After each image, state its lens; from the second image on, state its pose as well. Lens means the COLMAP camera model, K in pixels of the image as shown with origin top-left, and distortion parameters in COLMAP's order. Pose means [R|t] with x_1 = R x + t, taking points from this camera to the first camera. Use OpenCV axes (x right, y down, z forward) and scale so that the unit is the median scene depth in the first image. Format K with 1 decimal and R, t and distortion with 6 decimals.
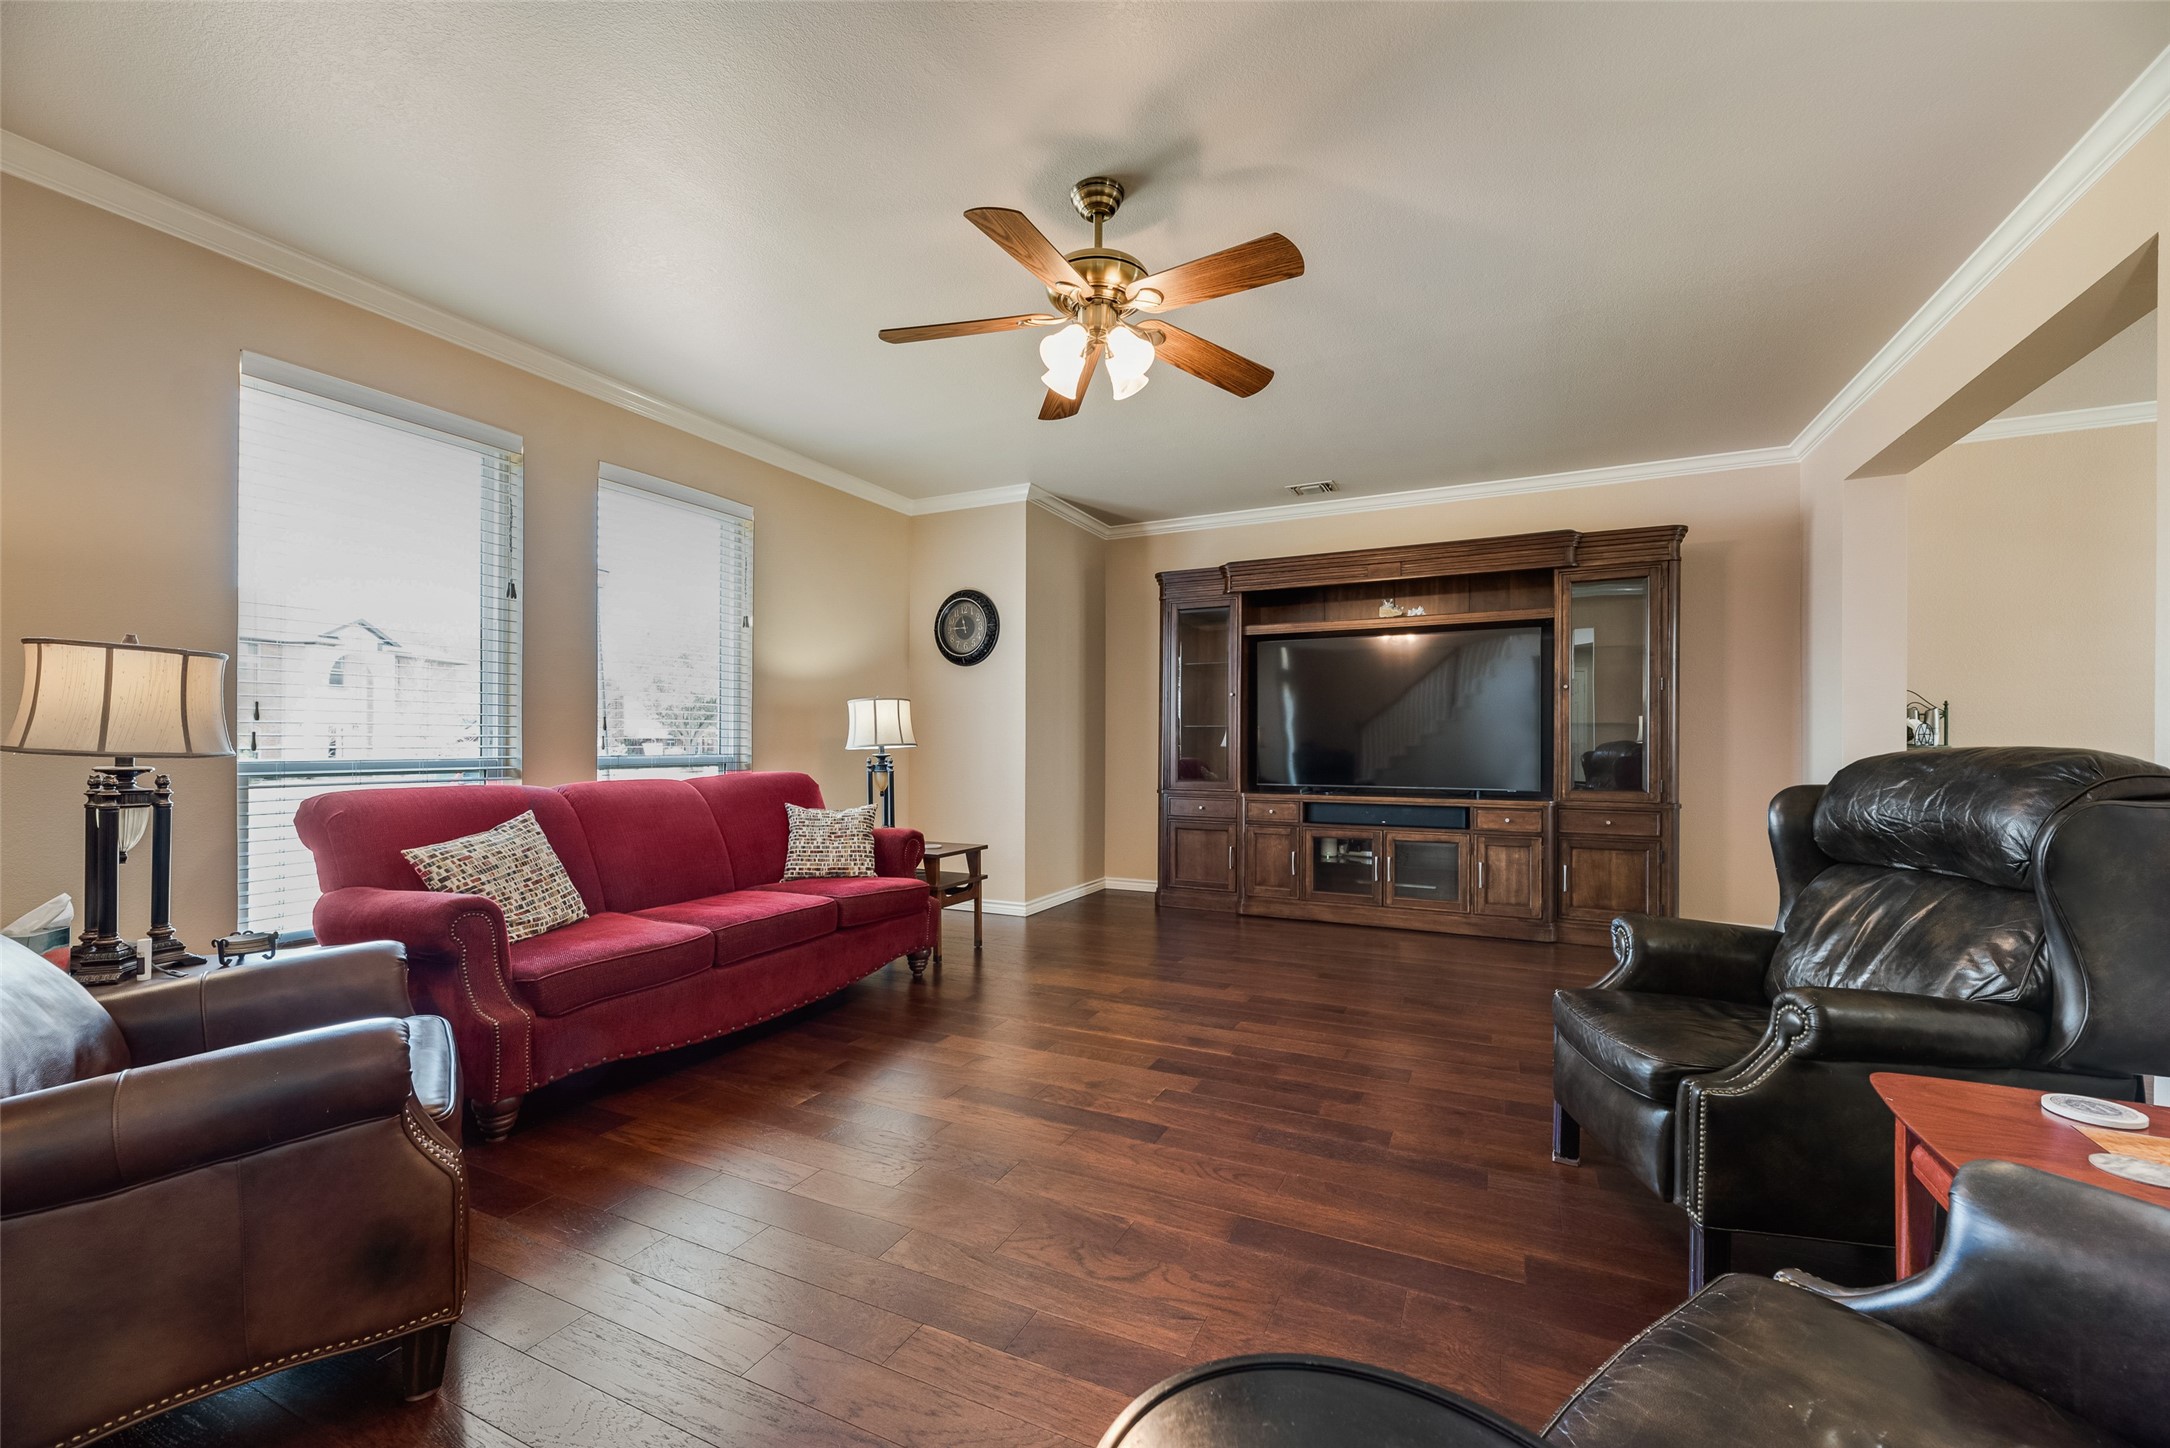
lens RADIAL K [[871.8, 0, 1095.8], [0, 871.8, 738.9], [0, 0, 1]] dist [0.004644, 0.000430]
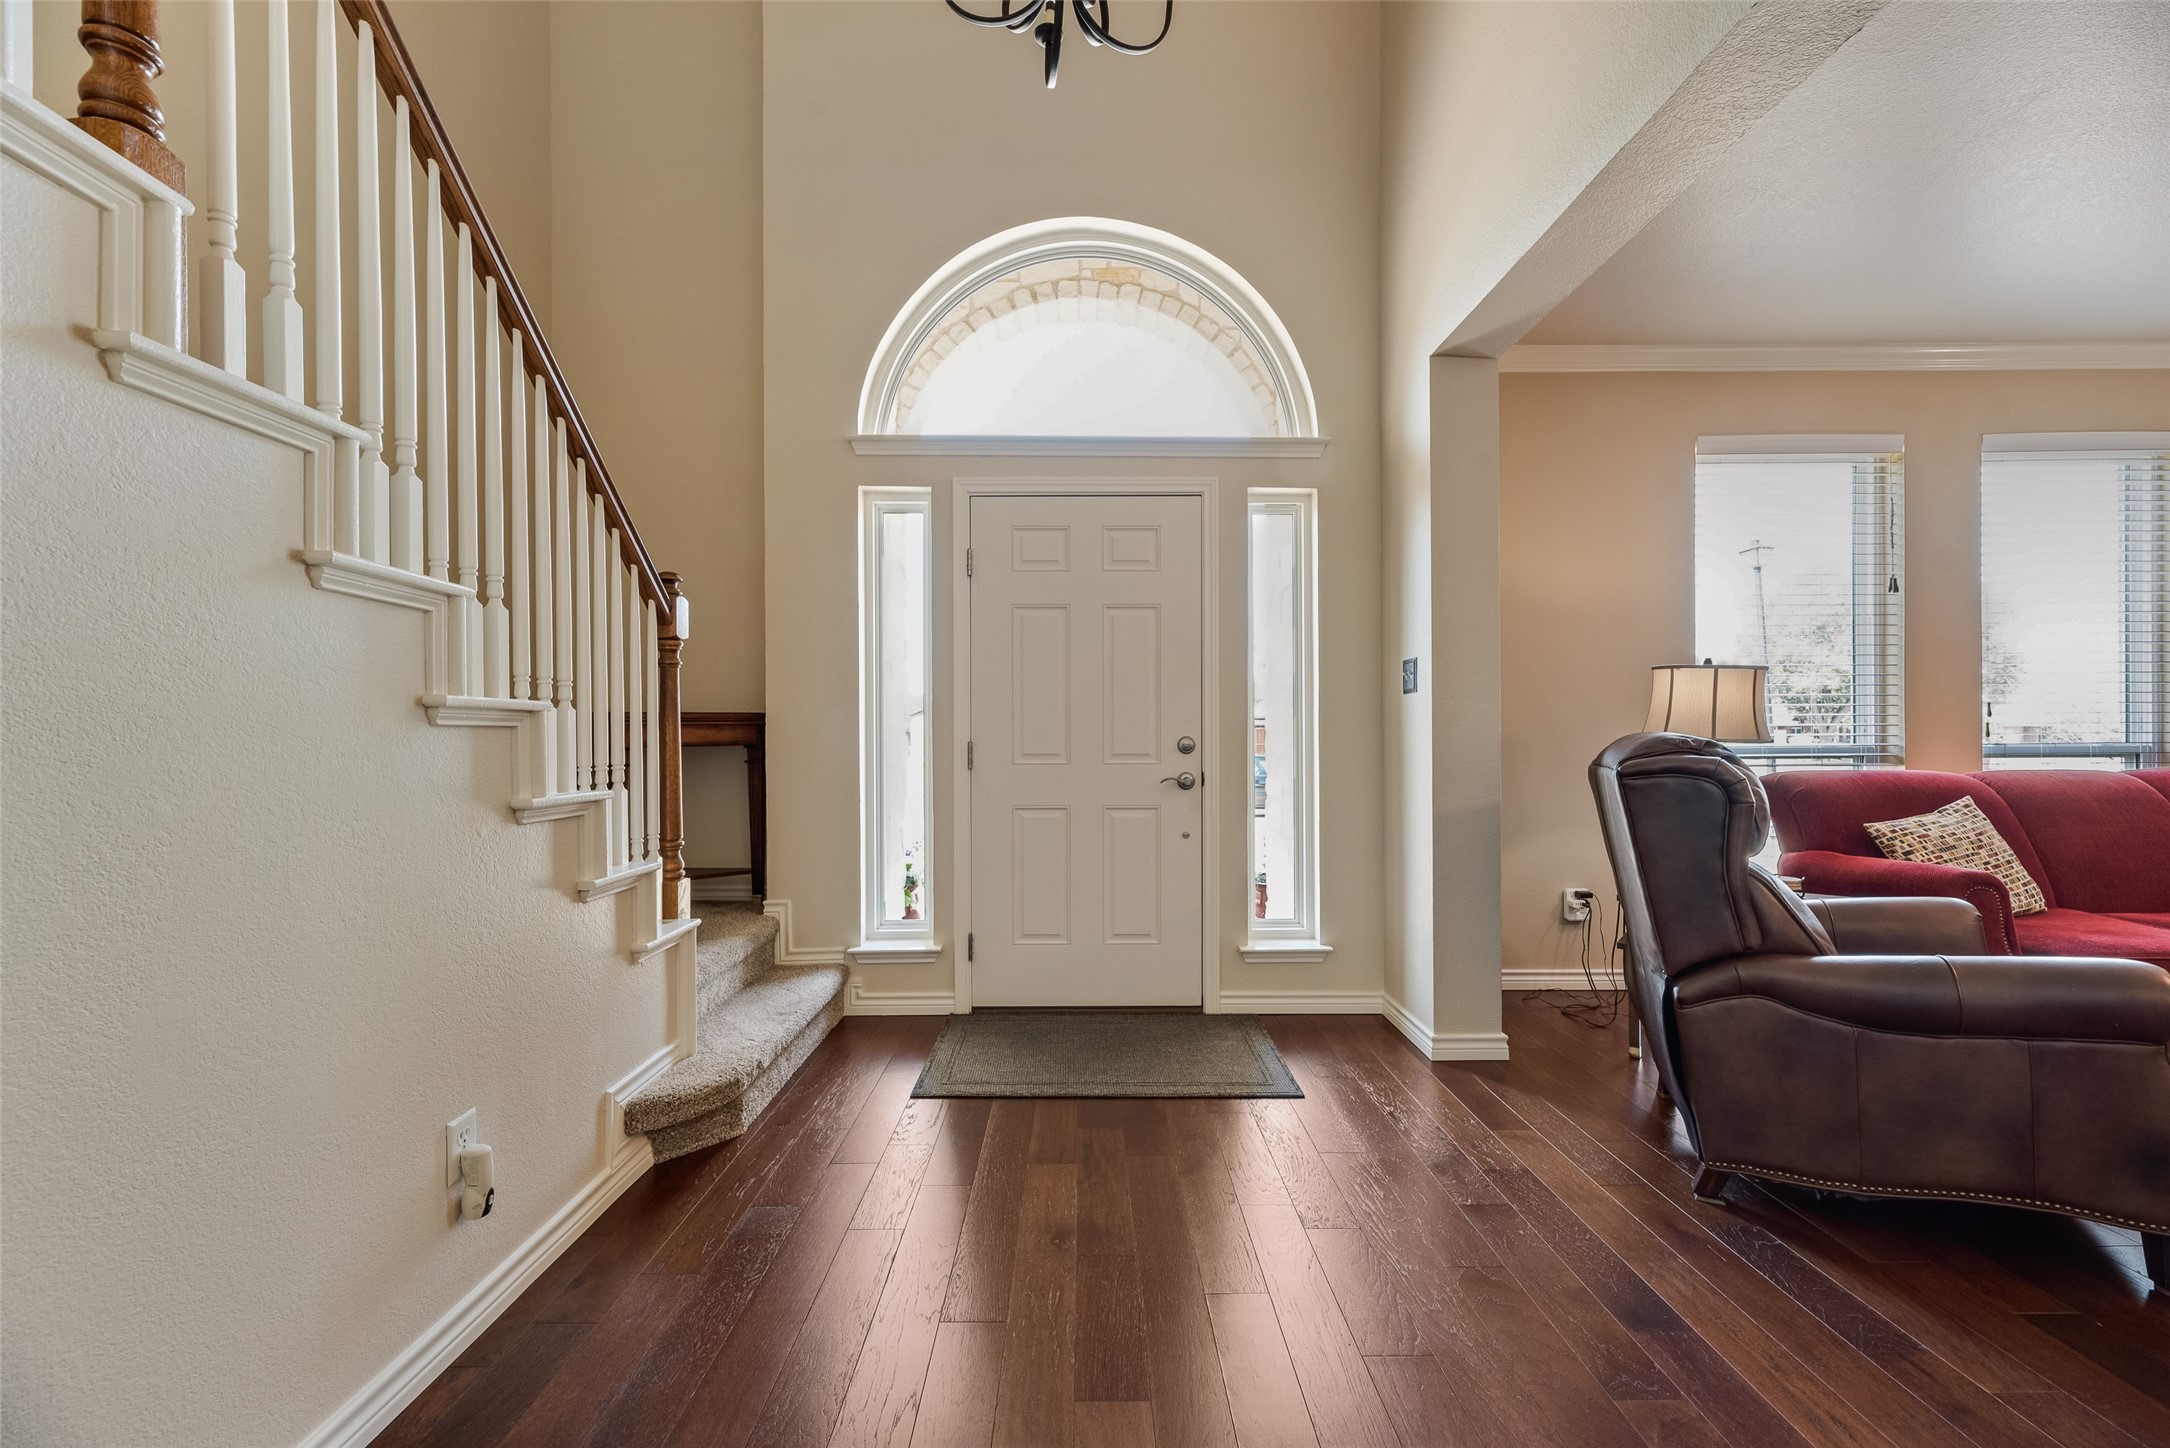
lens RADIAL K [[871.8, 0, 1085.2], [0, 871.8, 738.0], [0, 0, 1]] dist [0.004644, 0.000430]
pose [[0.441708, -0.002835, -0.897154, -0.176885], [0.011811, 0.999927, 0.002655, -0.001505], [0.897081, -0.011768, 0.441709, -0.378598]]
